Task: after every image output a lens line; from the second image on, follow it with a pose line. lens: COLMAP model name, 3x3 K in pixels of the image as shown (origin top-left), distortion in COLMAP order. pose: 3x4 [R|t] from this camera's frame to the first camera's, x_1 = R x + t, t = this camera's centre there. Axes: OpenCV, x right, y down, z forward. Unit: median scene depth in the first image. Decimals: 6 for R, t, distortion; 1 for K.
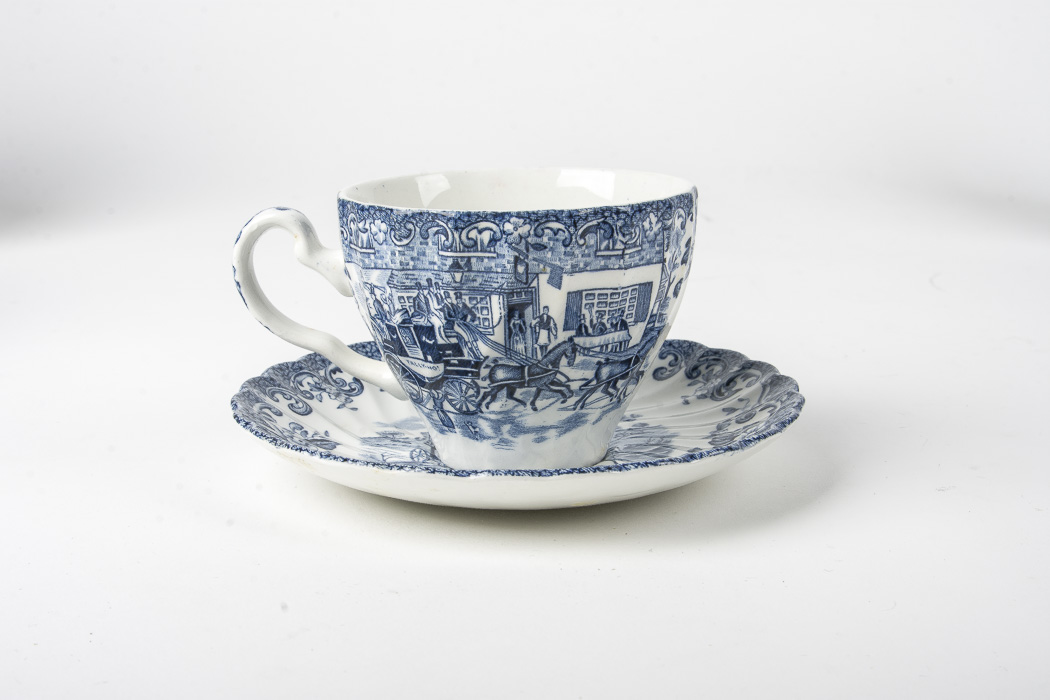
lens RADIAL K [[1889.0, 0, 525.2], [0, 1889.0, 353.4], [0, 0, 1]] dist [-0.001385, 0.000000]
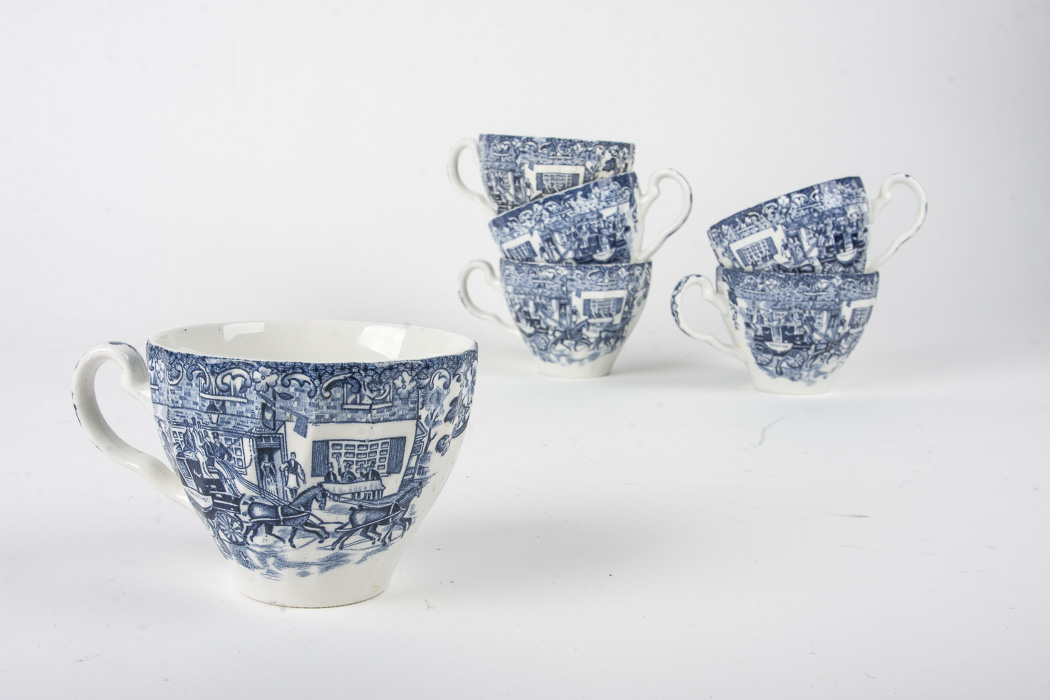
lens RADIAL K [[1294.1, 0, 526.6], [0, 1294.1, 345.7], [0, 0, 1]] dist [-0.155206, 0.000000]
pose [[0.991139, 0.070244, -0.112734, 0.213998], [-0.079092, 0.993963, -0.076033, -0.039299], [0.106712, 0.084276, 0.990712, 0.291006]]
